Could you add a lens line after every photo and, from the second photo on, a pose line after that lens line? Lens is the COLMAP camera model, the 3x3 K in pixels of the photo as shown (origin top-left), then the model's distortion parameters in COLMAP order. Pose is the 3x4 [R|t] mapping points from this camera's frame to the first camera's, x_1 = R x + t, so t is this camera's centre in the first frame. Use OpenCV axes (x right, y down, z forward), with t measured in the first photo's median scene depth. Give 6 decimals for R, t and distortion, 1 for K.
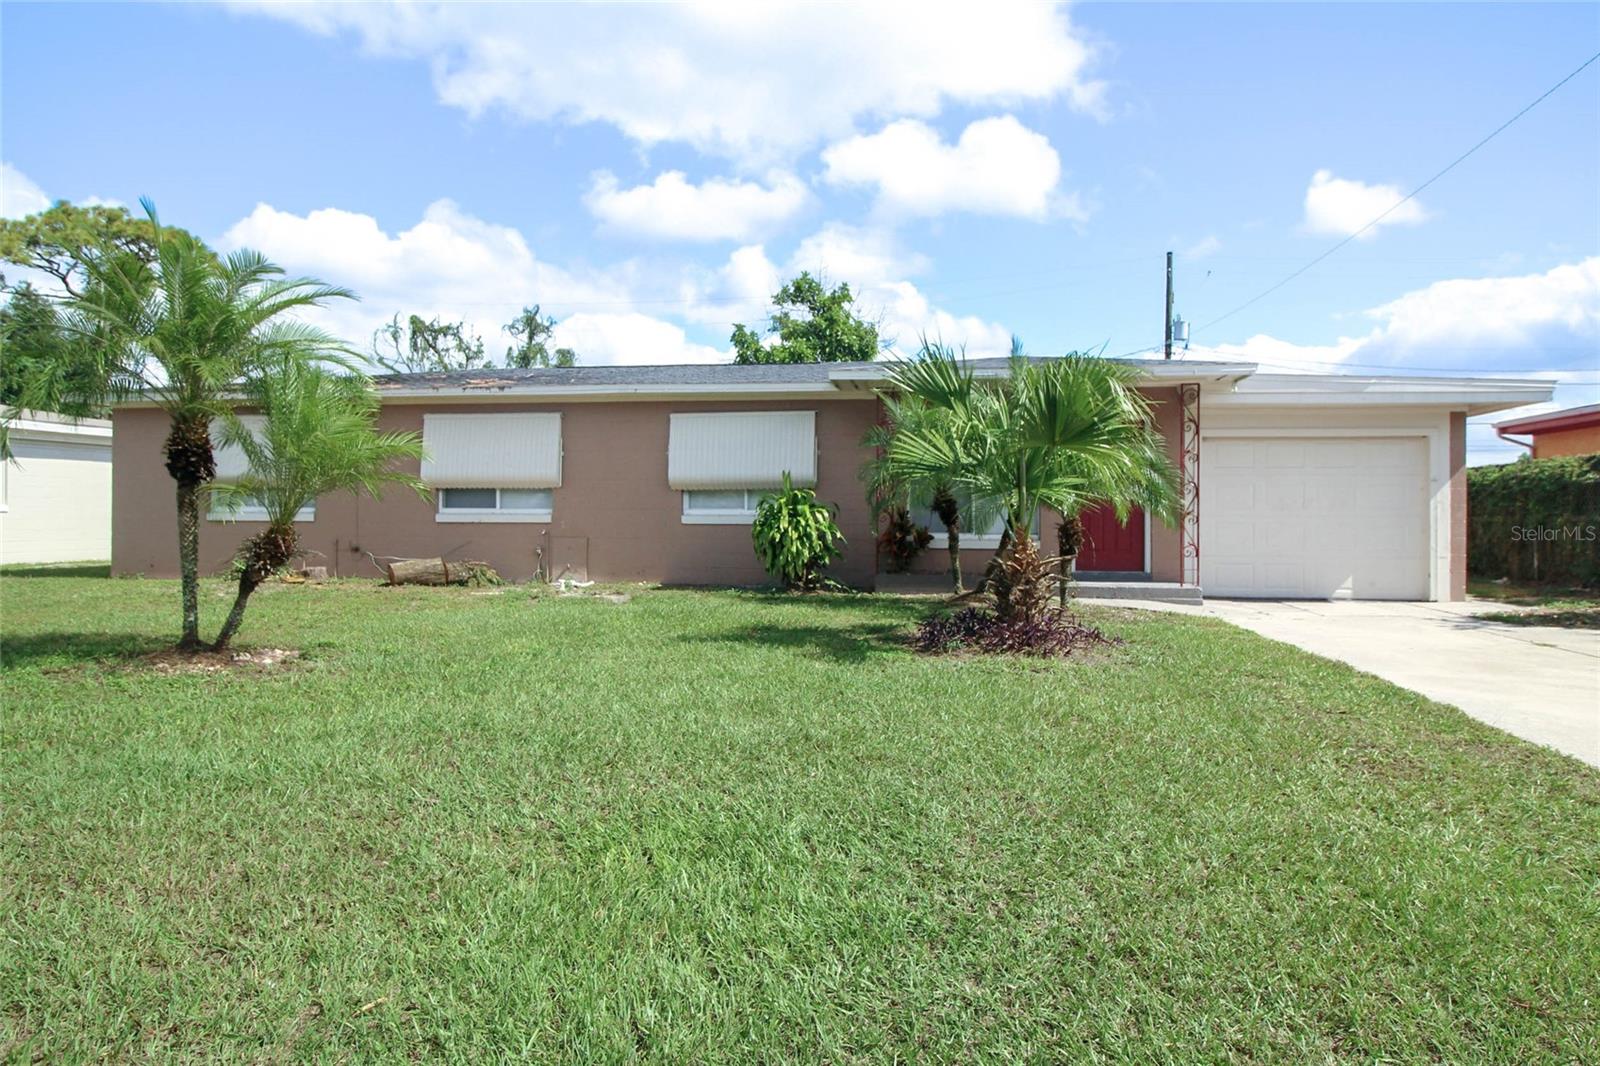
lens RADIAL K [[941.6, 0, 816.1], [0, 941.6, 536.4], [0, 0, 1]] dist [-0.000101, -0.004178]
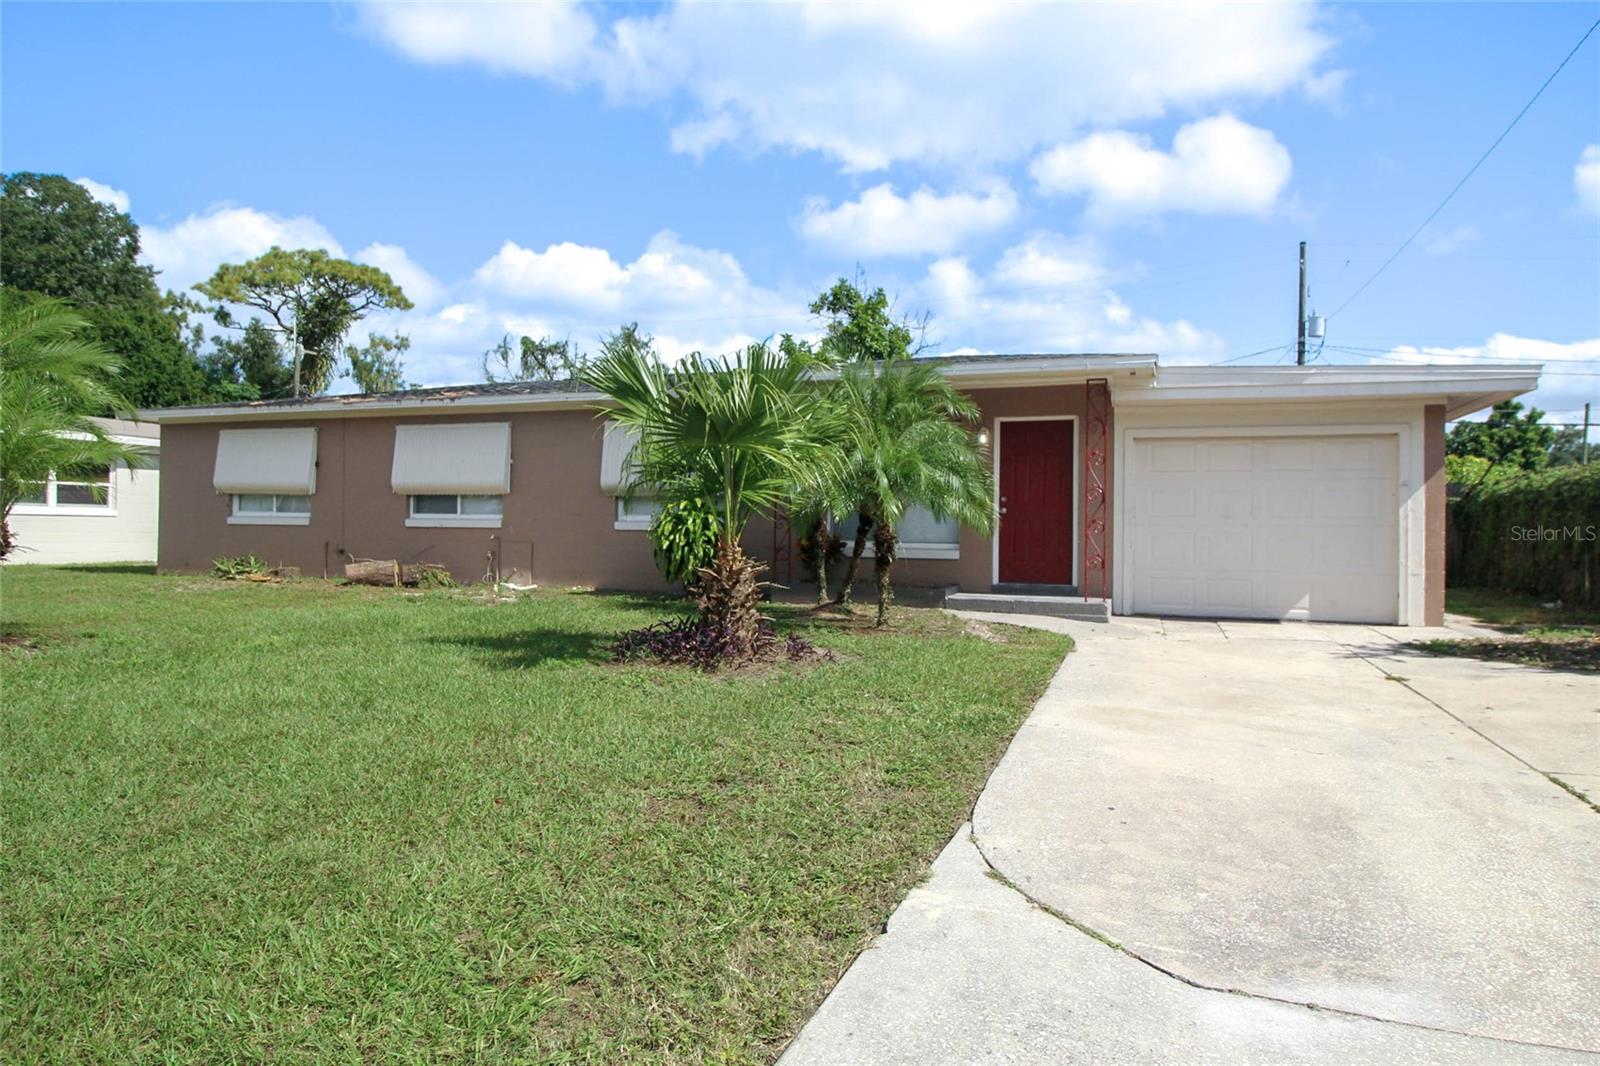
lens RADIAL K [[941.6, 0, 853.8], [0, 941.6, 522.5], [0, 0, 1]] dist [-0.000101, -0.004178]
pose [[0.982342, 0.005315, -0.187019, 0.118359], [-0.010521, 0.999584, -0.026855, 0.001261], [0.186798, 0.028348, 0.981989, 0.022568]]
